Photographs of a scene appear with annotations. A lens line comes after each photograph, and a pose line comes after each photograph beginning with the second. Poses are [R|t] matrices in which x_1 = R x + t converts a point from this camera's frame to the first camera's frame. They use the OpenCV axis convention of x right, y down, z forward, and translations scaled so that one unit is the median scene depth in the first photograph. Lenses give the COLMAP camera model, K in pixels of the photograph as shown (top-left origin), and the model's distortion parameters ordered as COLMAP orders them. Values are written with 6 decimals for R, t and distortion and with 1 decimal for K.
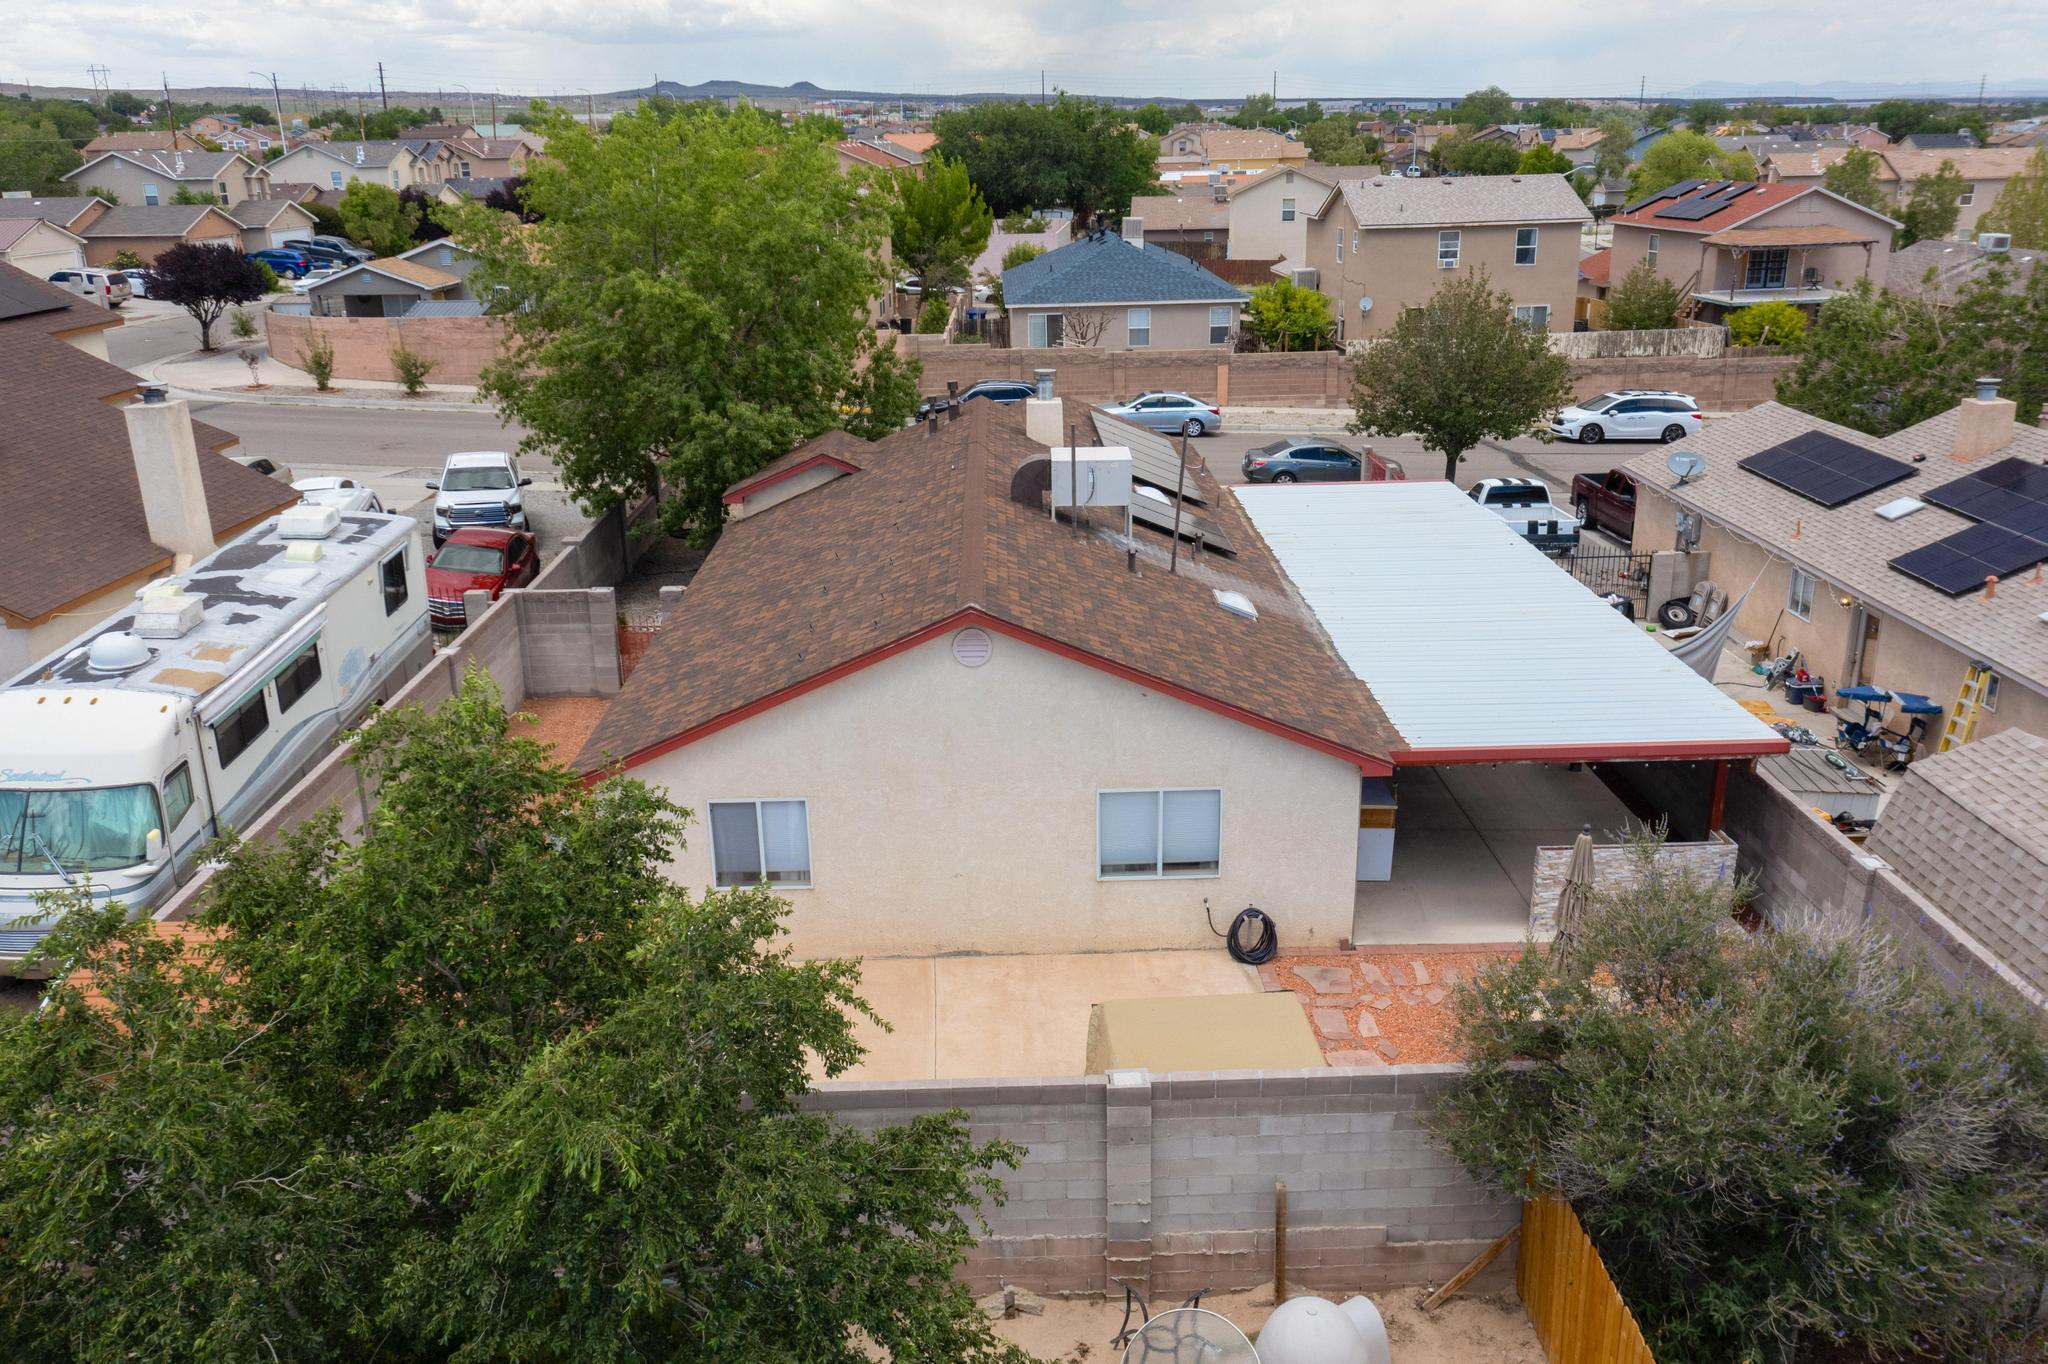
lens RADIAL K [[1643.4, 0, 1024.0], [0, 1643.4, 682.0], [0, 0, 1]] dist [-0.010987, 0.005018]
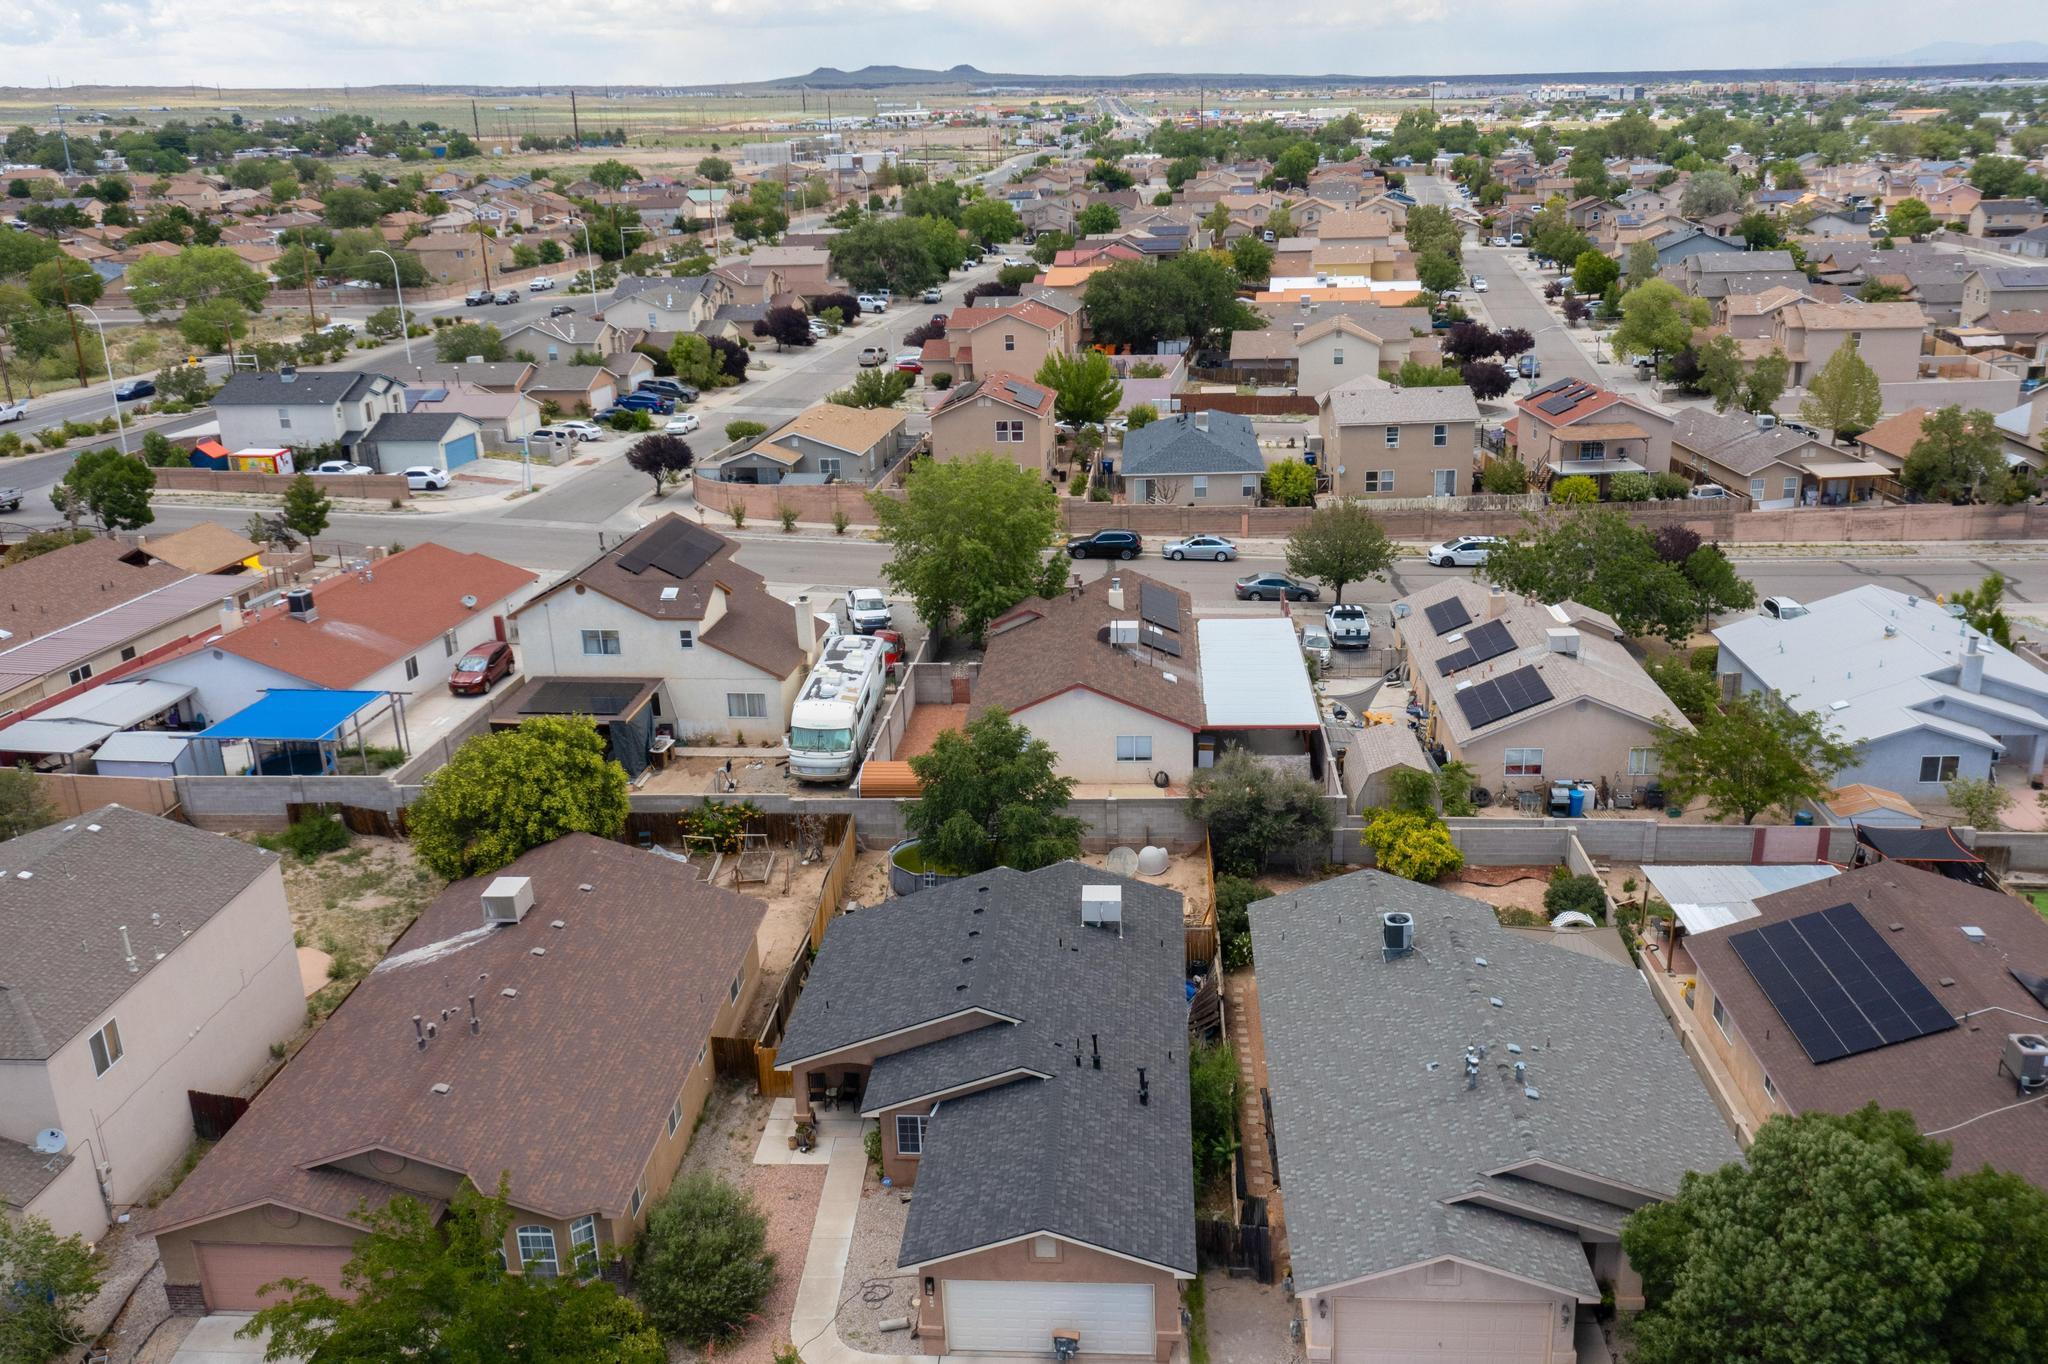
lens RADIAL K [[1646.1, 0, 1024.0], [0, 1646.1, 682.0], [0, 0, 1]] dist [0.176156, 0.001105]
pose [[0.995579, 0.014645, -0.092775, 0.115943], [-0.014669, 0.999892, 0.000418, -0.029798], [0.092772, 0.000945, 0.995687, -1.654055]]
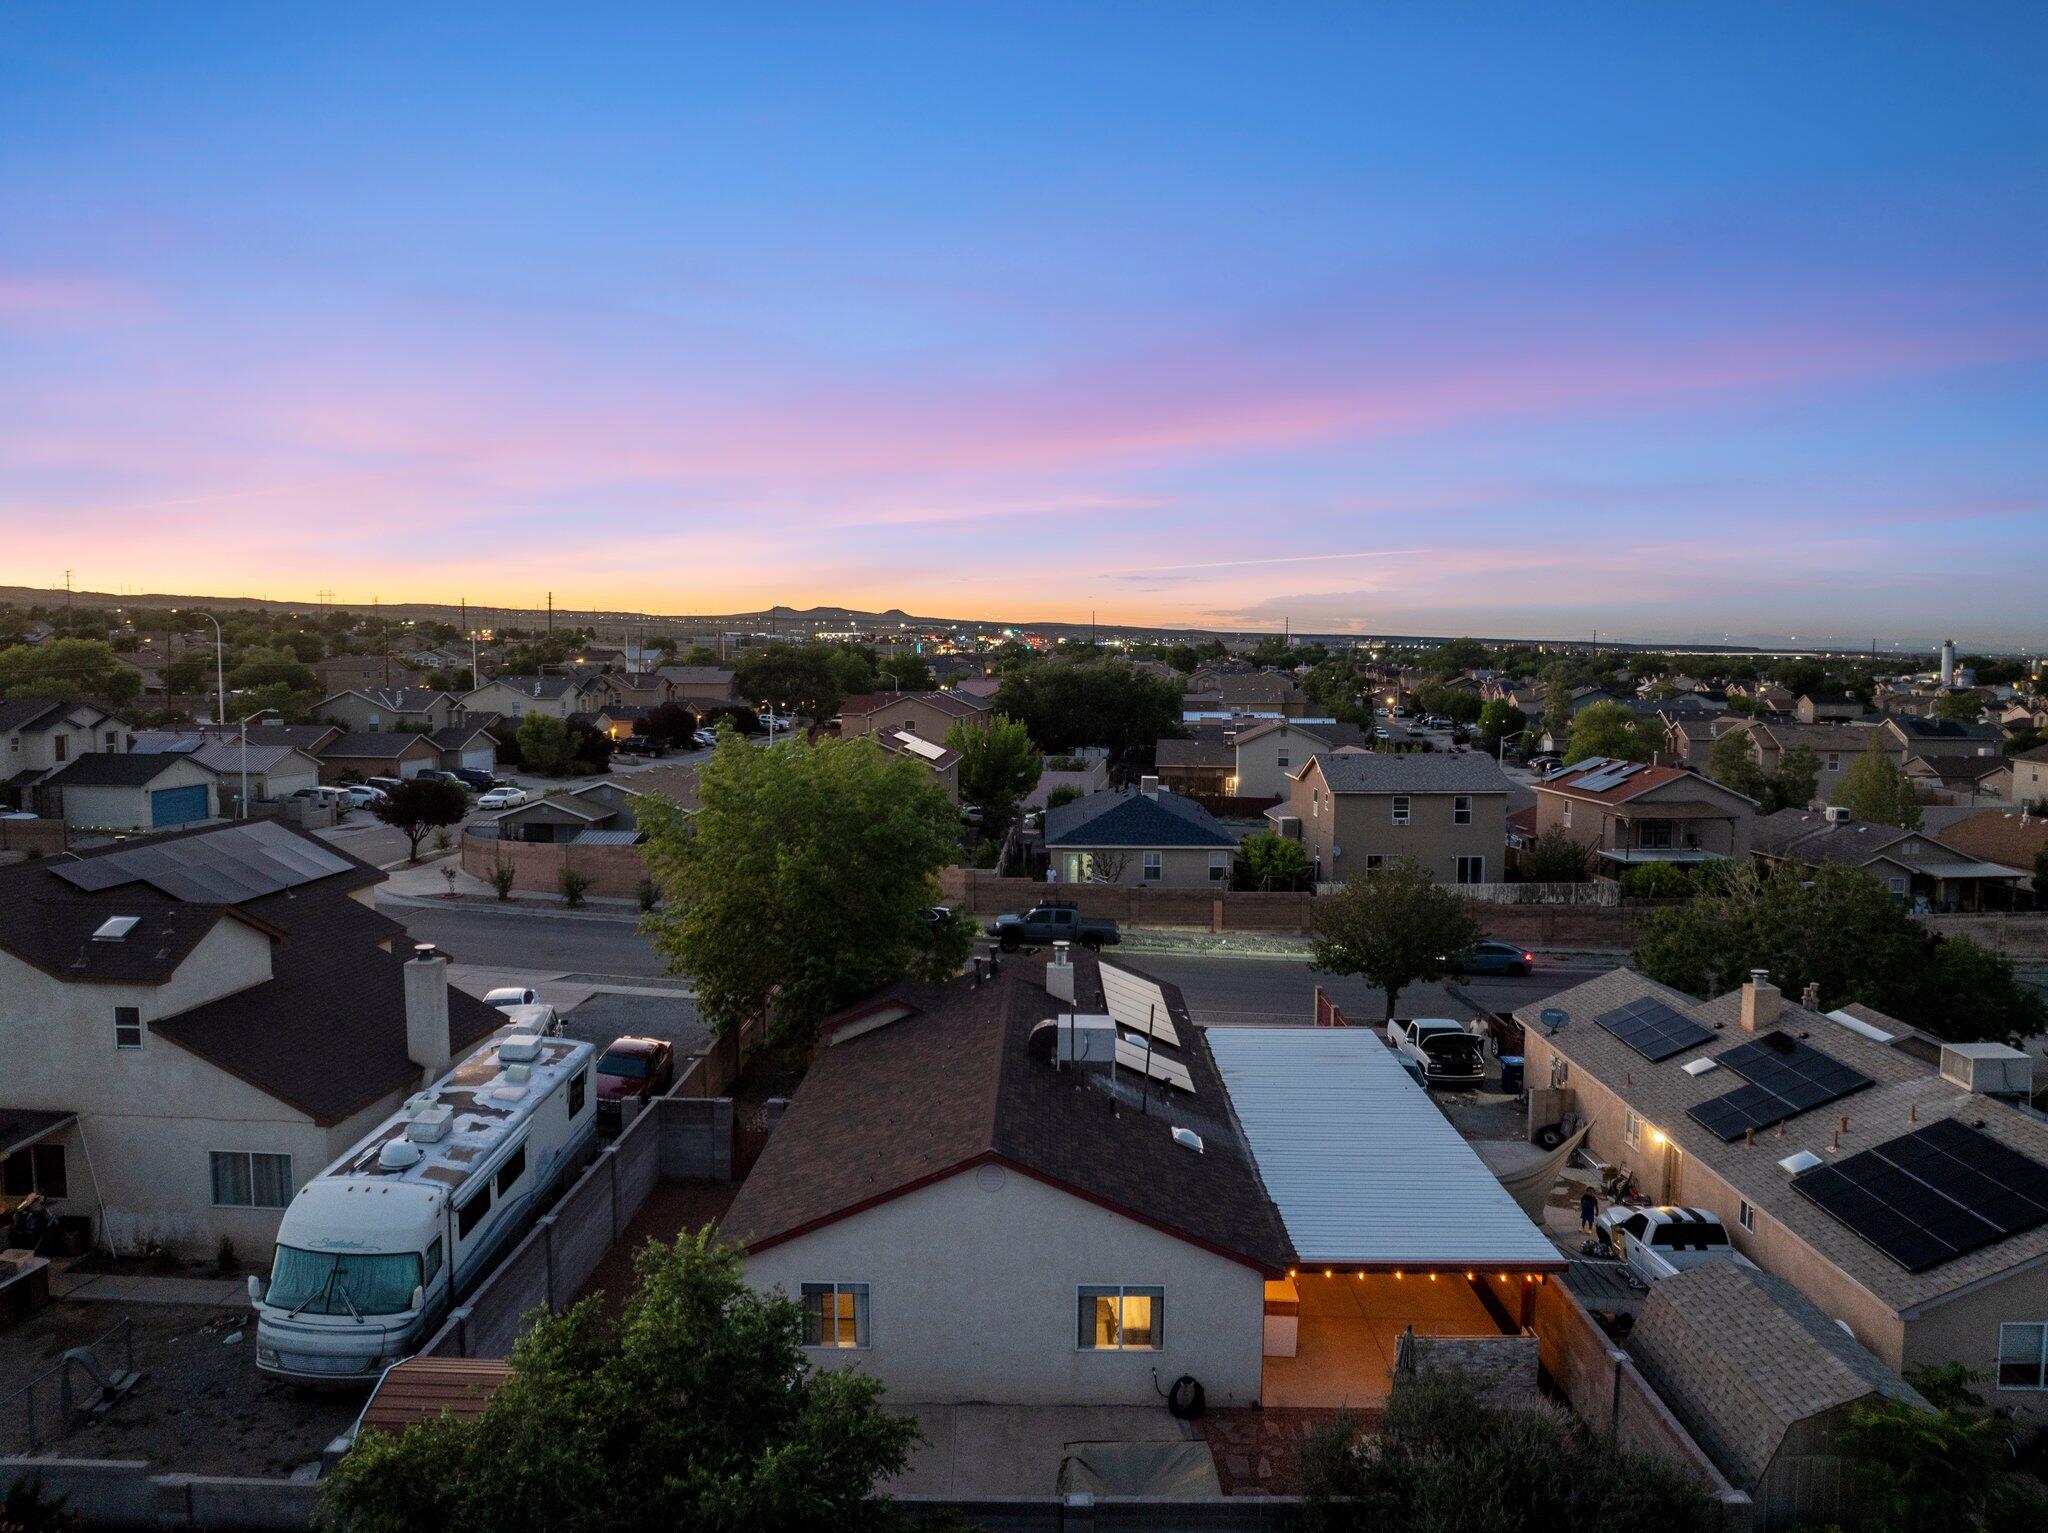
lens RADIAL K [[1454.0, 0, 1035.7], [0, 1454.0, 773.0], [0, 0, 1]] dist [-0.018803, -0.049339]
pose [[0.999273, 0.027032, -0.026888, 0.021188], [-0.032688, 0.970410, -0.239239, -0.040585], [0.019626, 0.239944, 0.970588, -0.208985]]
